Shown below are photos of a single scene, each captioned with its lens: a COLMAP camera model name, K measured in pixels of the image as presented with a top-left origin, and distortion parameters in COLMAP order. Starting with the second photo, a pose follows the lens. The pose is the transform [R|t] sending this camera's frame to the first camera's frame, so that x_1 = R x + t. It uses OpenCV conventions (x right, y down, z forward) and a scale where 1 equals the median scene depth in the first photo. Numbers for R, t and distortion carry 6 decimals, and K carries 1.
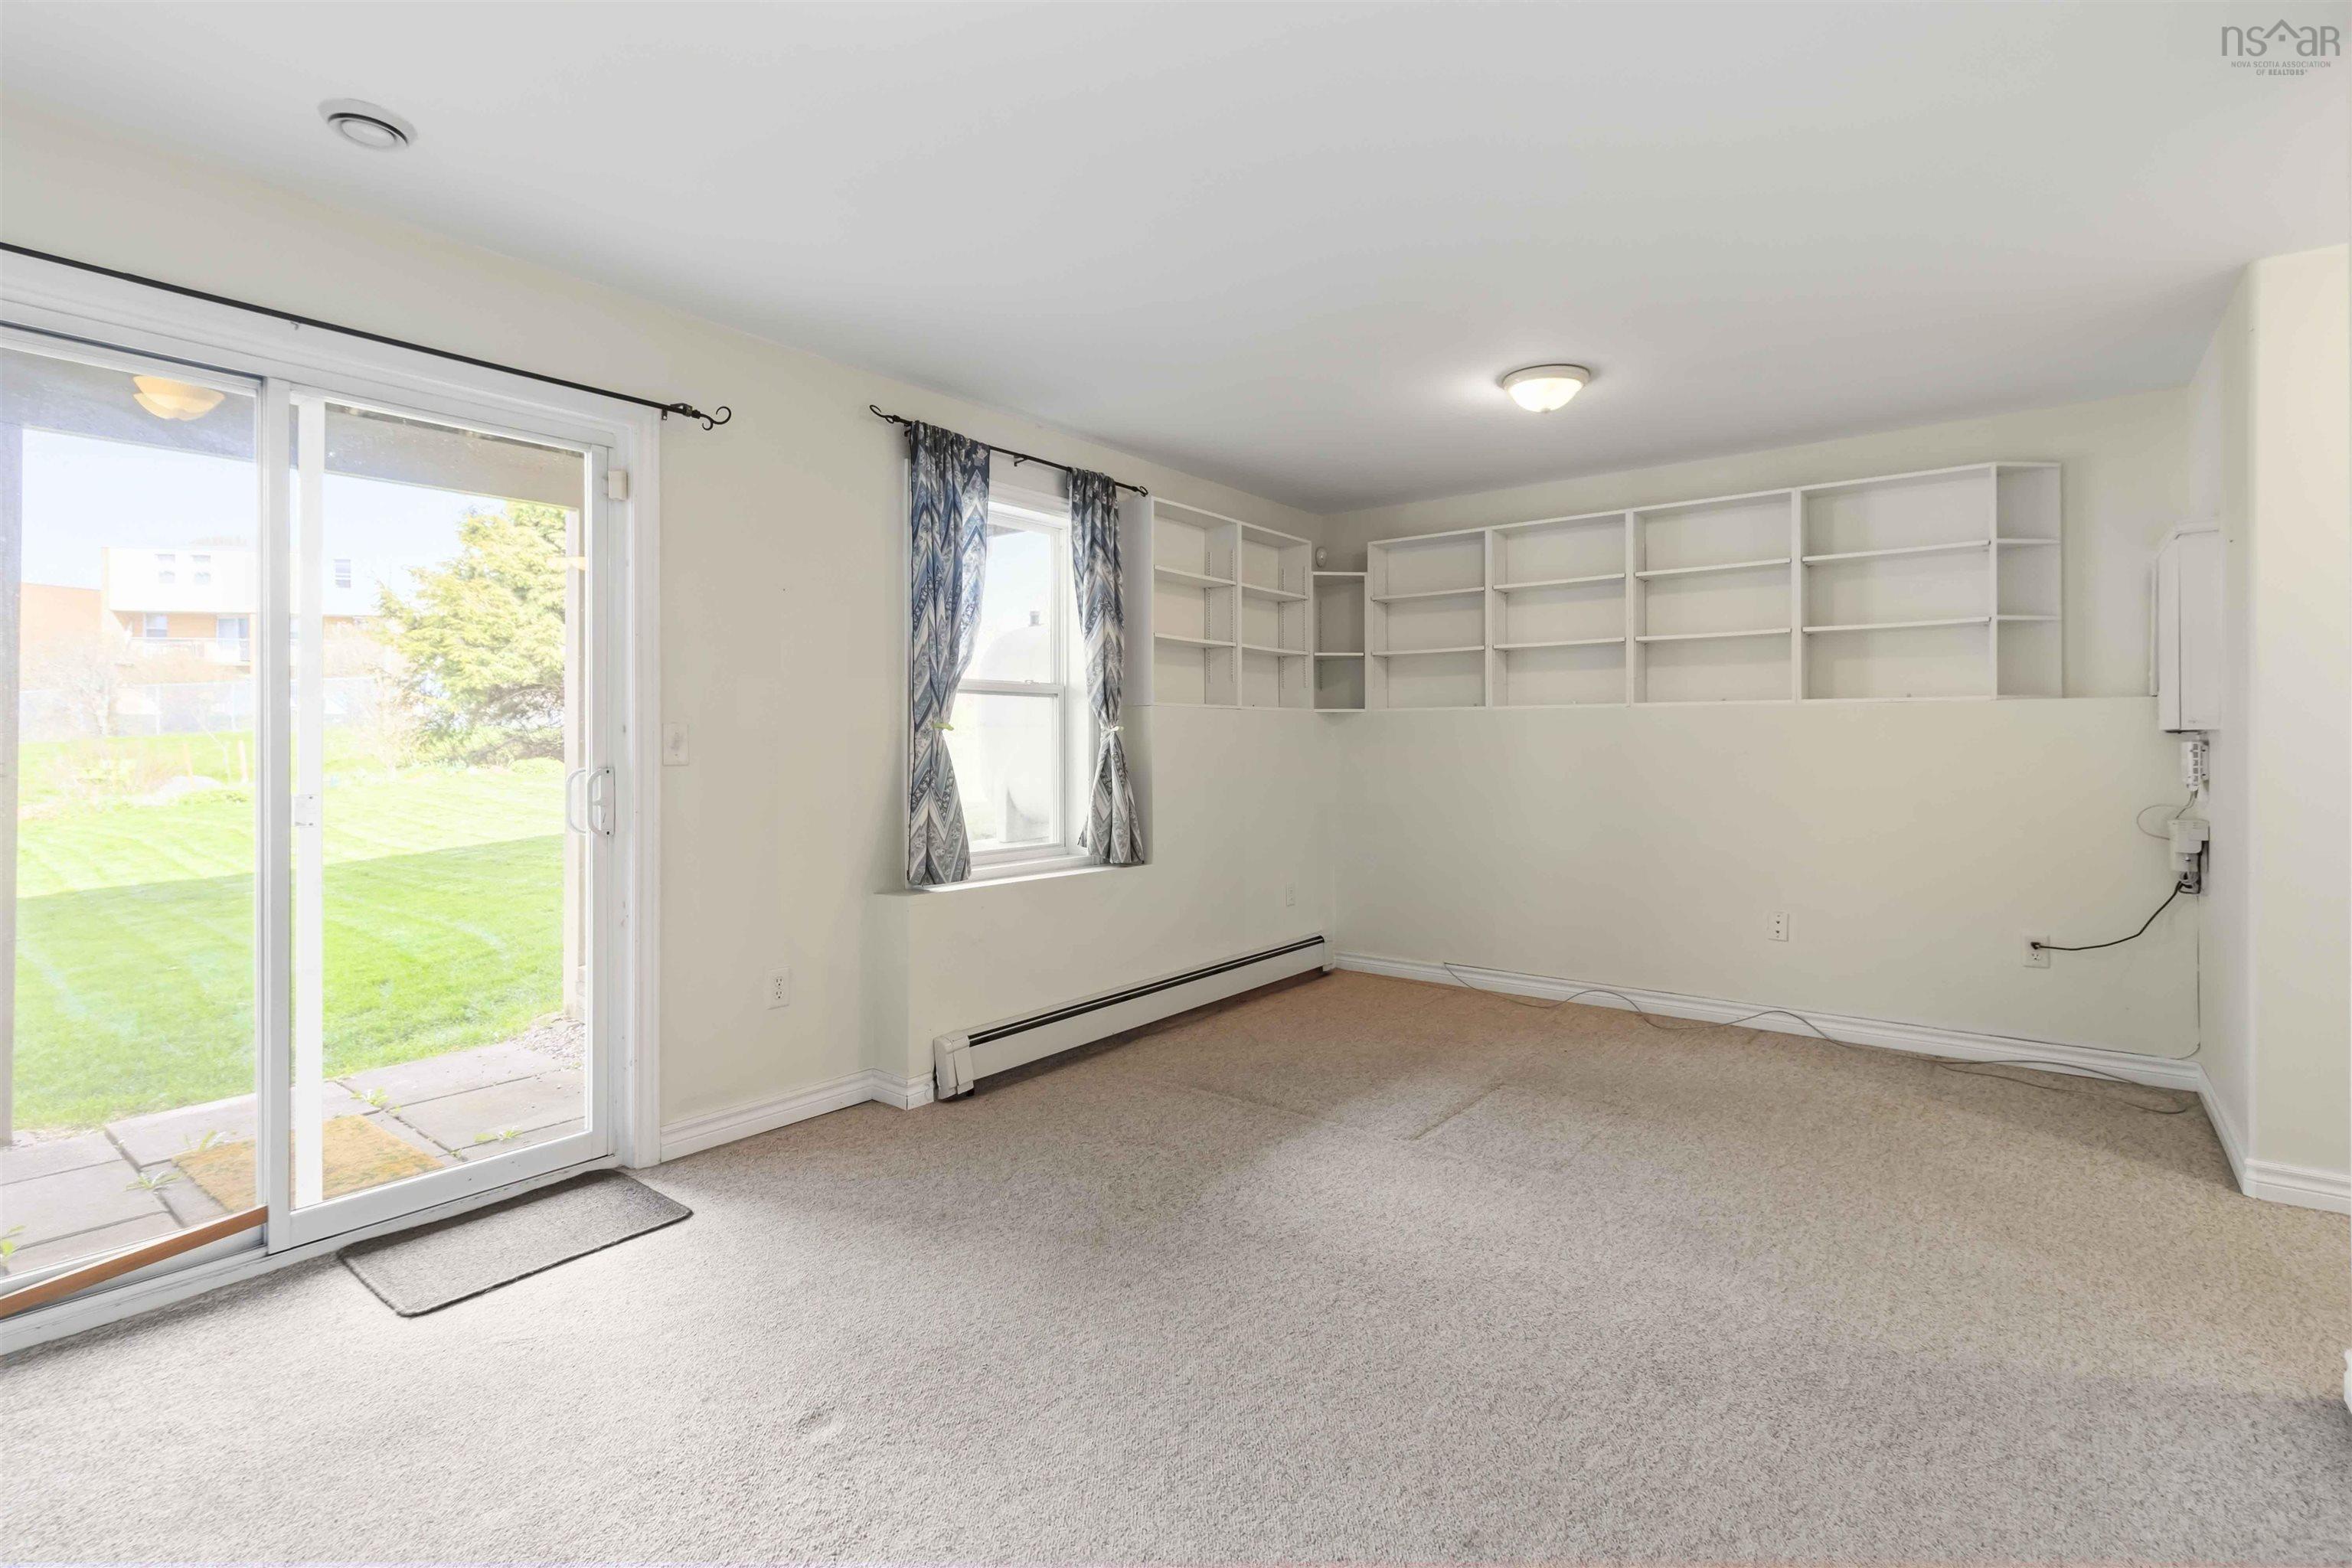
lens RADIAL K [[1090.0, 0, 1185.1], [0, 1090.0, 741.3], [0, 0, 1]] dist [0.002778, -0.000633]
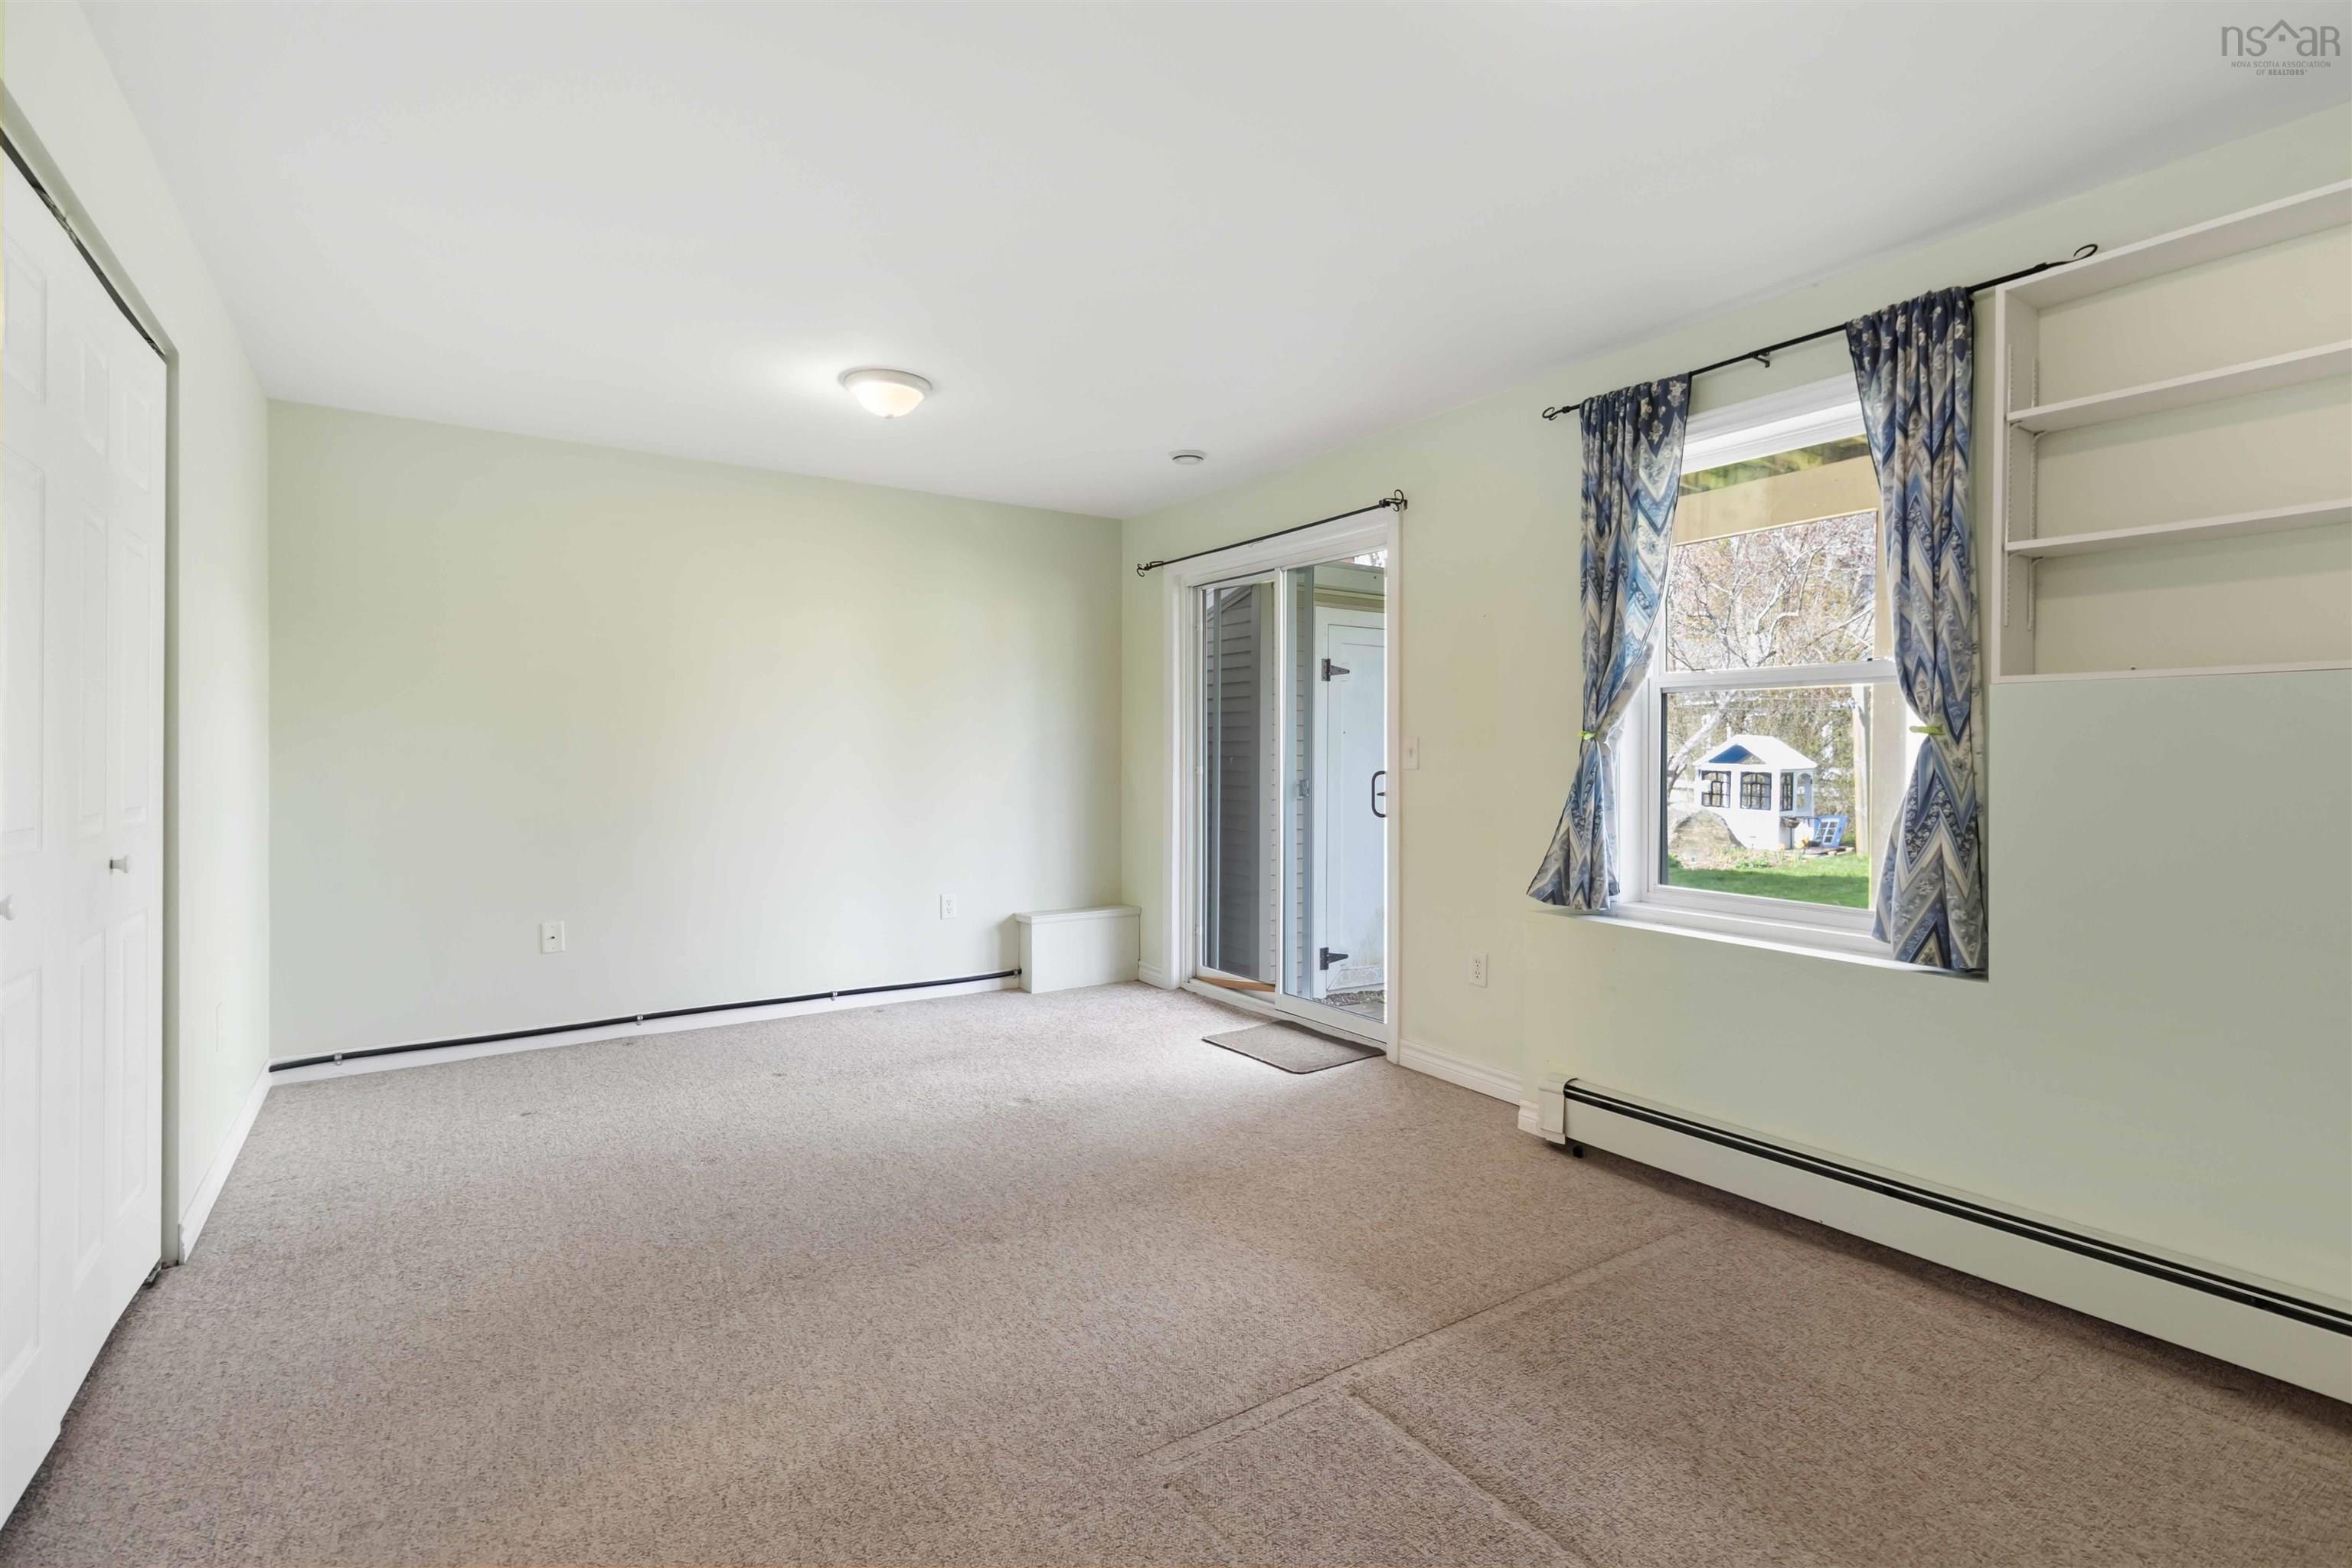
lens RADIAL K [[1090.0, 0, 1180.6], [0, 1090.0, 769.1], [0, 0, 1]] dist [0.002778, -0.000633]
pose [[-0.313050, 0.016205, -0.949598, 0.733939], [-0.001443, 0.999845, 0.017538, -0.001165], [0.949736, 0.006860, -0.312978, 0.974831]]
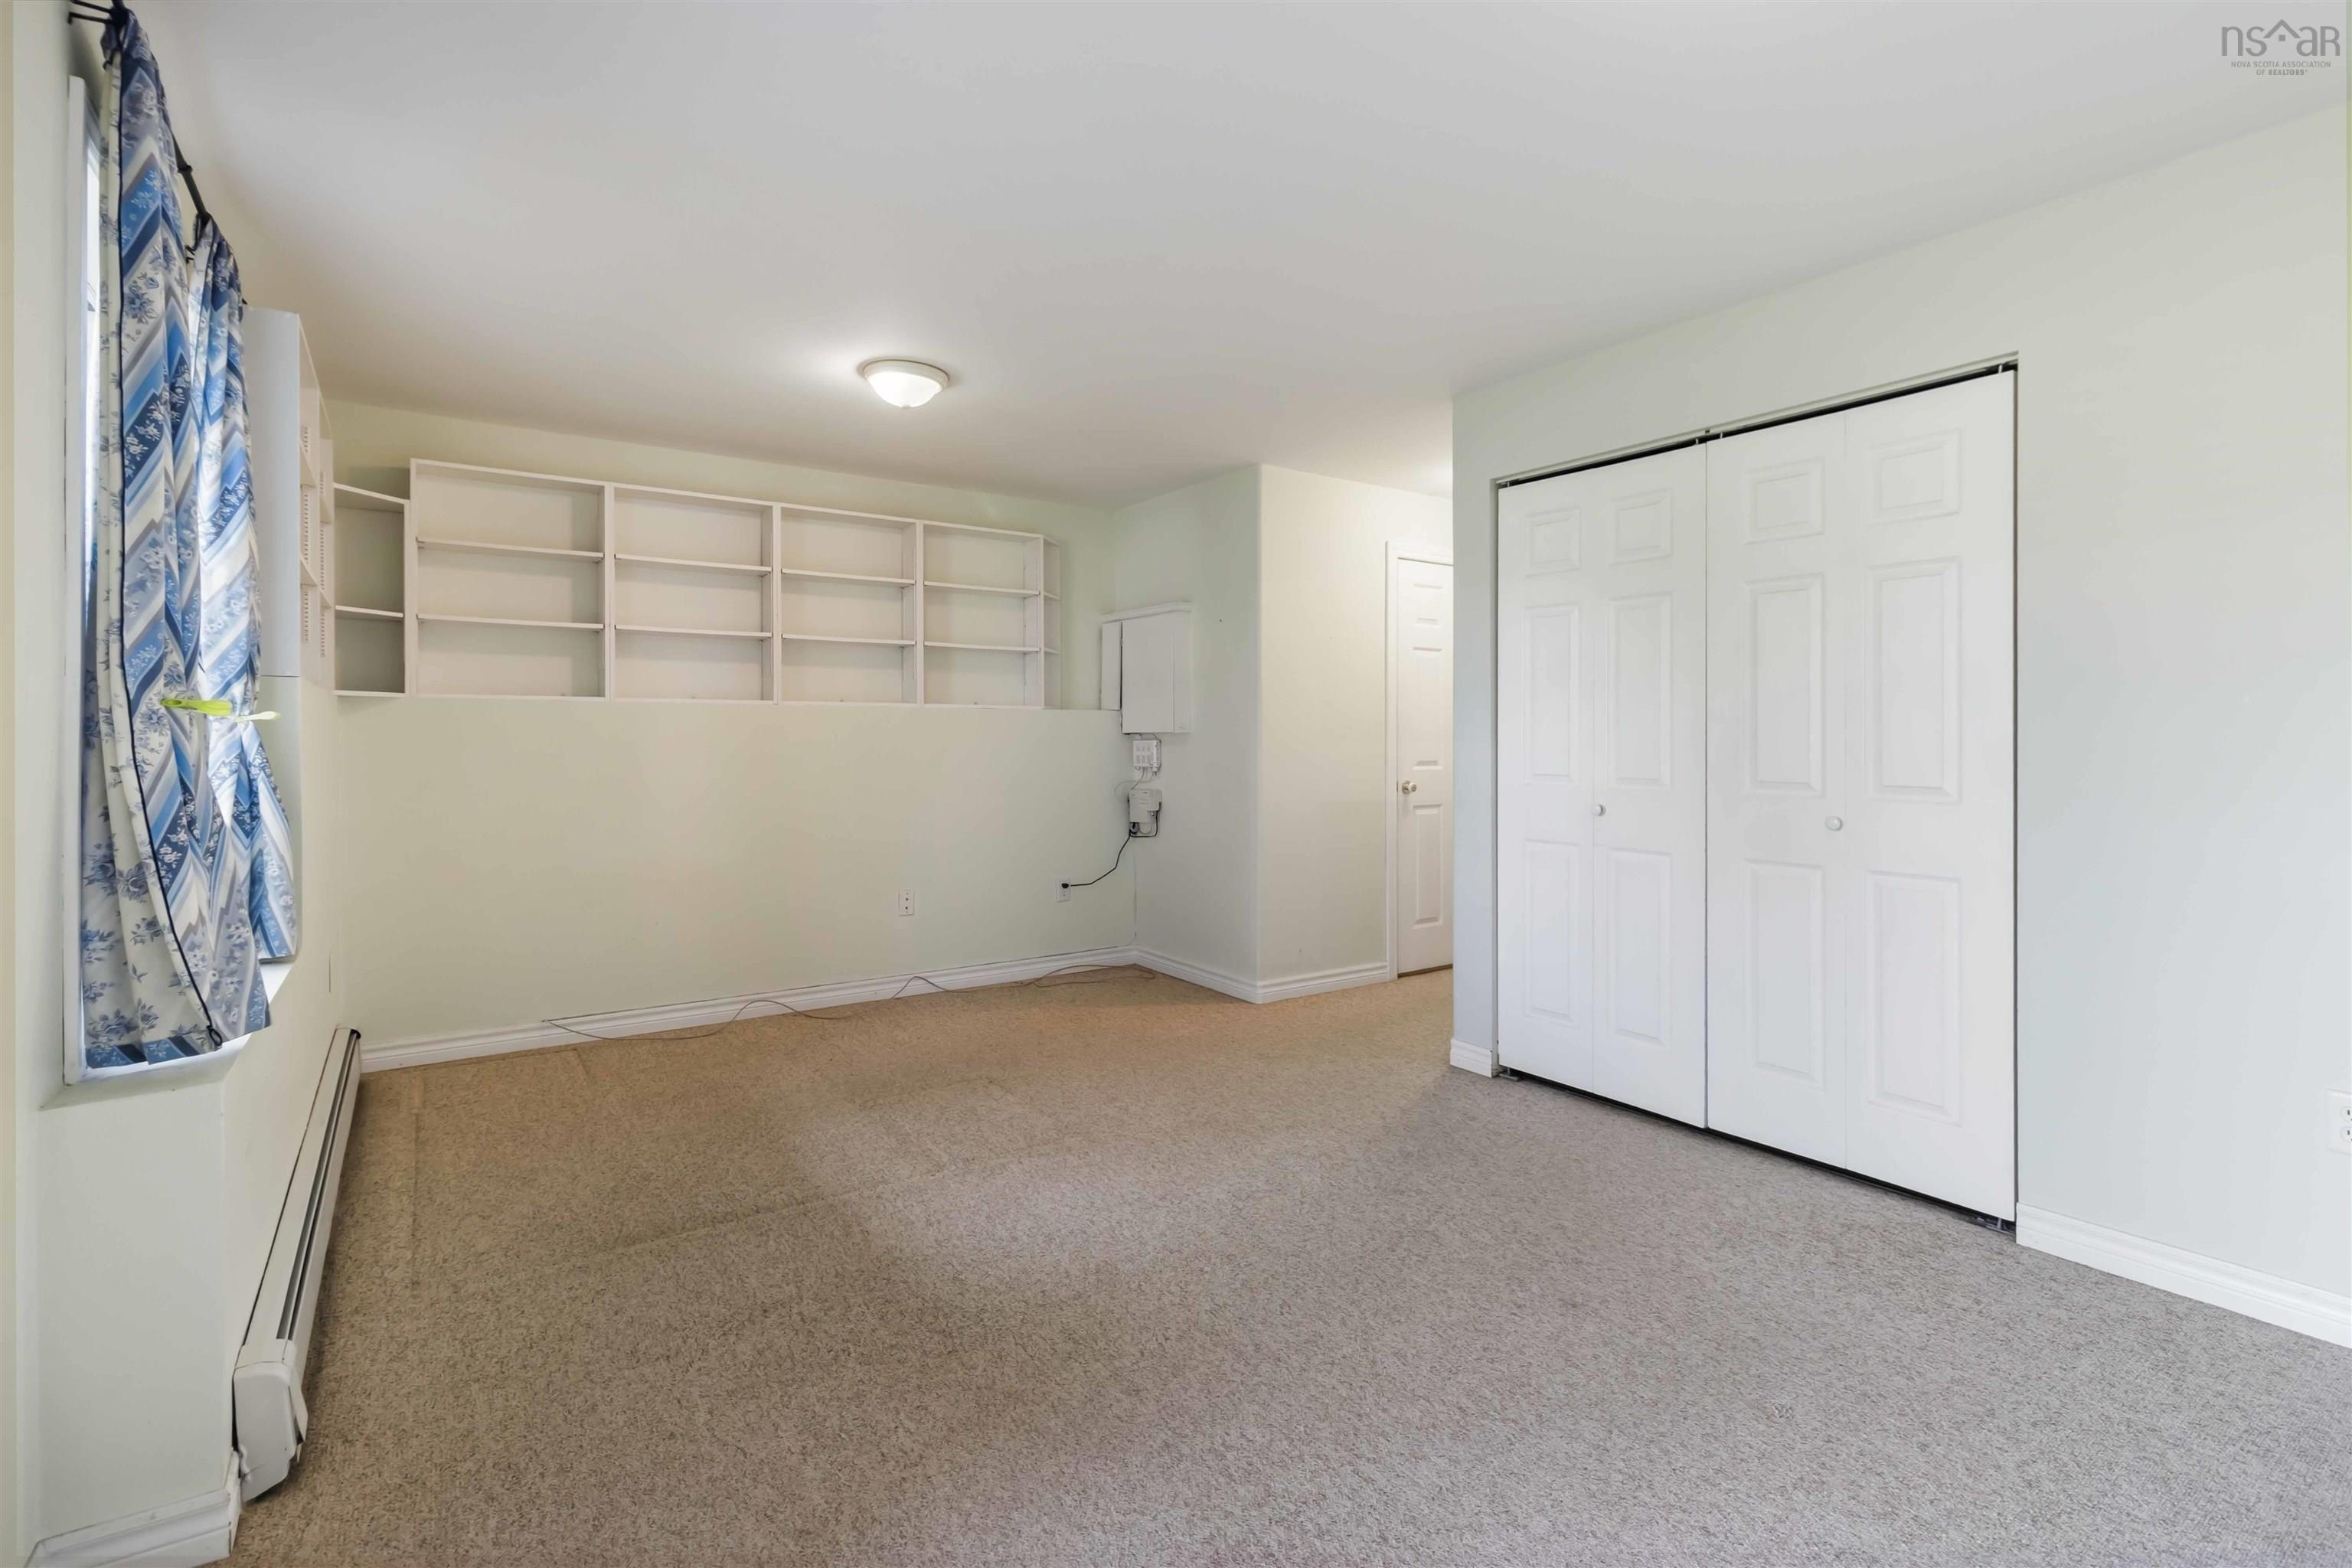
lens RADIAL K [[1090.0, 0, 1188.9], [0, 1090.0, 734.1], [0, 0, 1]] dist [0.002778, -0.000633]
pose [[0.292172, 0.006198, 0.956346, -0.549635], [-0.001615, 0.999981, -0.005987, 0.000485], [-0.956365, 0.000205, 0.292176, 0.467877]]
